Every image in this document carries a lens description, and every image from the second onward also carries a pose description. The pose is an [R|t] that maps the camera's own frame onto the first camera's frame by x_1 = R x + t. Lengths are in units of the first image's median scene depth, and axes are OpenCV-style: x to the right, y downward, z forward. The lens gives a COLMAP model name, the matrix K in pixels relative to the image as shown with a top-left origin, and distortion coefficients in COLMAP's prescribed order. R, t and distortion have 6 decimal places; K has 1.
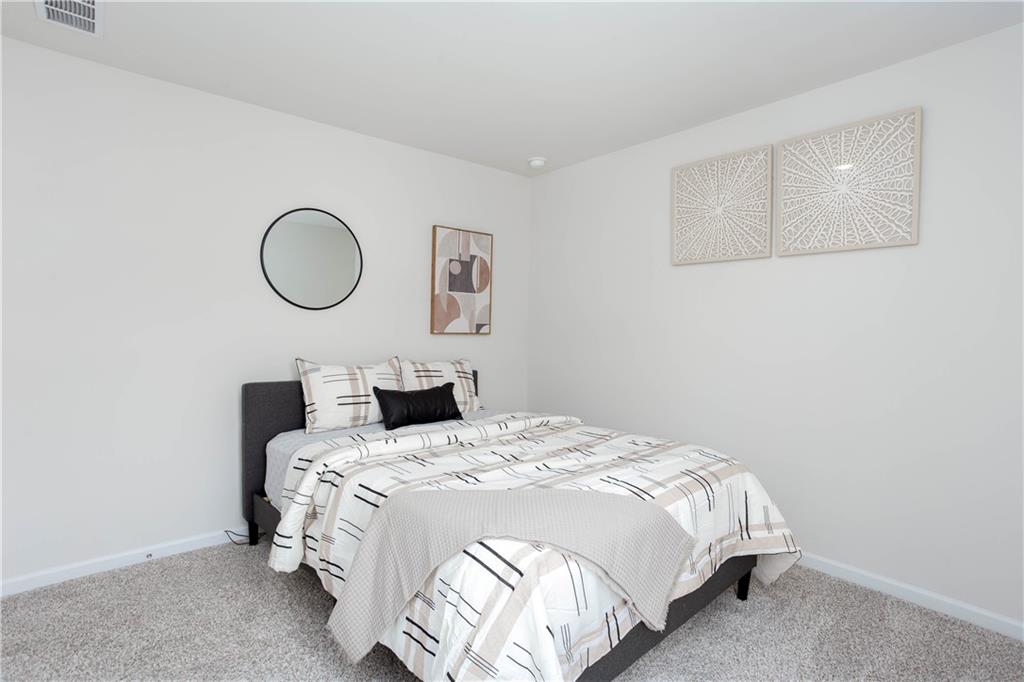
lens RADIAL K [[506.3, 0, 512.1], [0, 506.3, 339.1], [0, 0, 1]] dist [-0.025307, 0.005883]
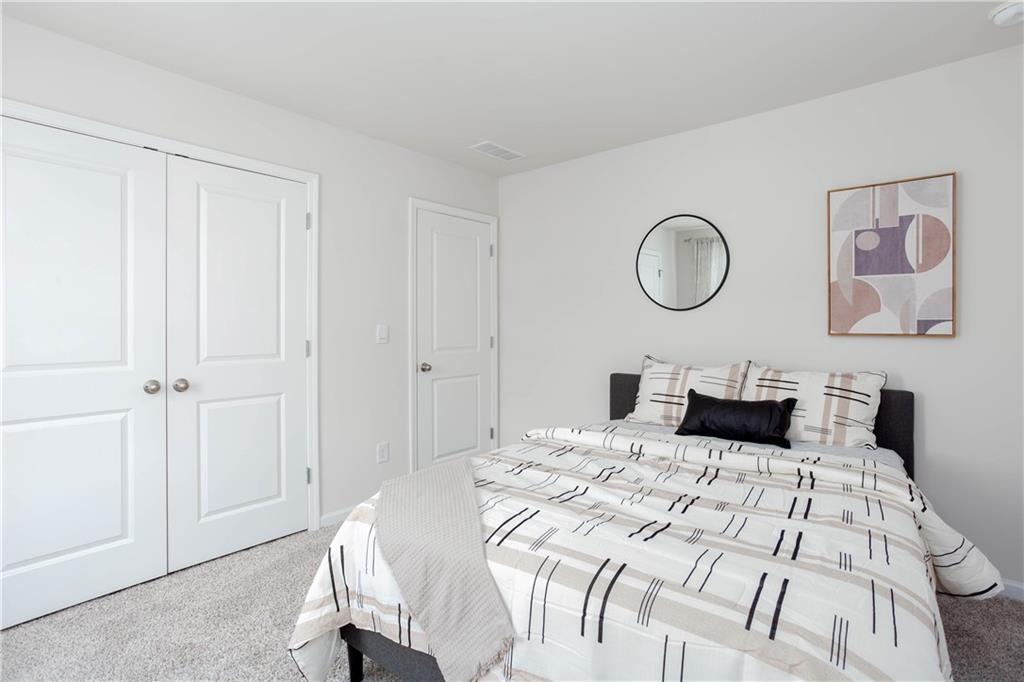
lens RADIAL K [[482.5, 0, 512.2], [0, 482.5, 334.1], [0, 0, 1]] dist [-0.006597, -0.000431]
pose [[0.178951, 0.003586, -0.983851, 0.457330], [-0.017004, 0.999855, 0.000551, -0.004171], [0.983711, 0.016631, 0.178987, 0.399698]]
